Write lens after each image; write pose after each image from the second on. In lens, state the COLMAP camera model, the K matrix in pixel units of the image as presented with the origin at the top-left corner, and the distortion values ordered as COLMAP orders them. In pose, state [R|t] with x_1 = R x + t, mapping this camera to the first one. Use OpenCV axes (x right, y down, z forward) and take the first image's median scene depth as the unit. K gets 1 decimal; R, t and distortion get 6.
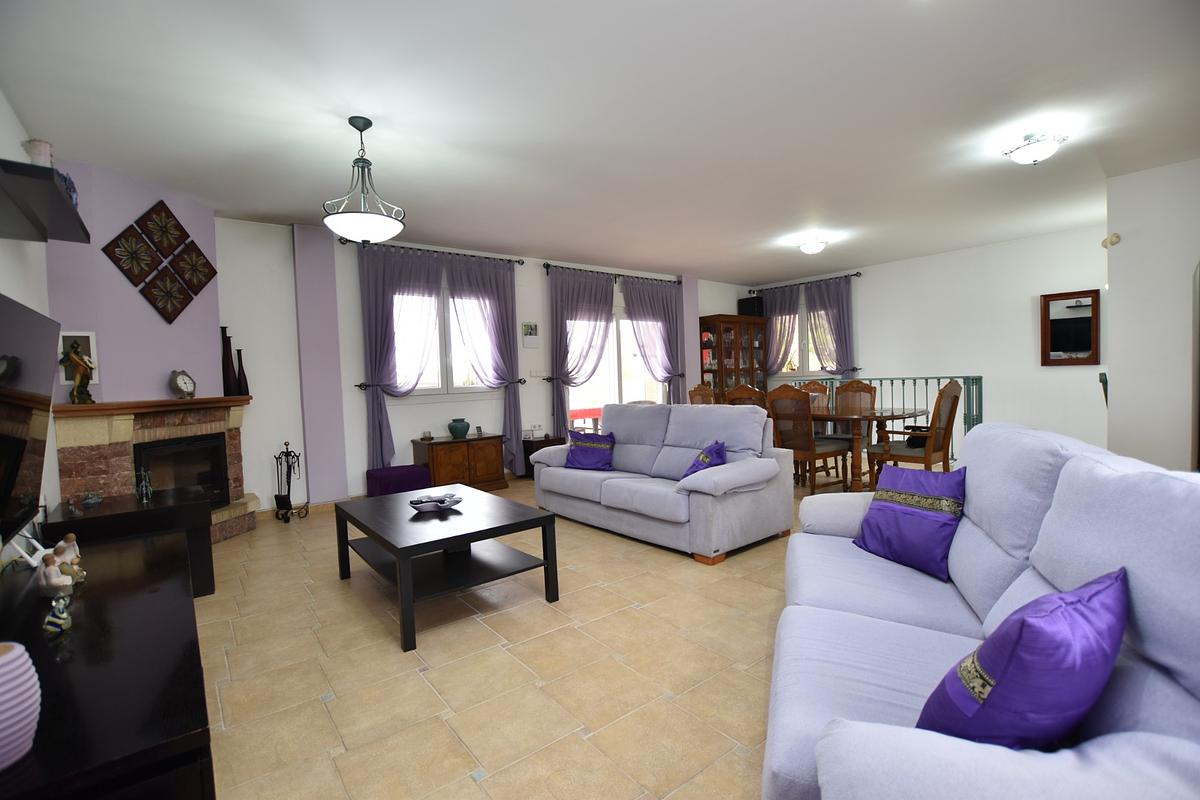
lens RADIAL K [[528.3, 0, 603.8], [0, 528.3, 401.8], [0, 0, 1]] dist [-0.034547, 0.007293]
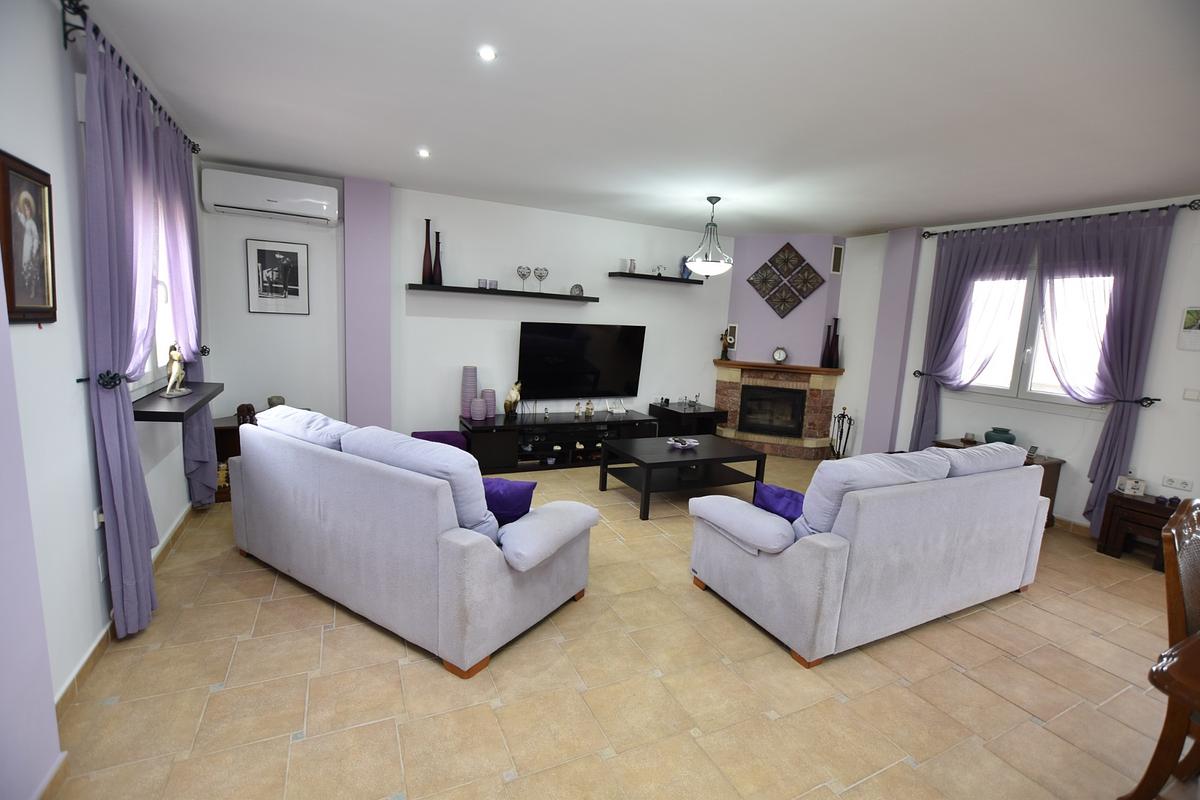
lens RADIAL K [[528.3, 0, 603.8], [0, 528.3, 401.8], [0, 0, 1]] dist [-0.034547, 0.007293]
pose [[-0.218157, 0.172547, -0.960539, 0.767124], [-0.088350, 0.976712, 0.195518, -0.137539], [0.971906, 0.127517, -0.197833, 0.663487]]
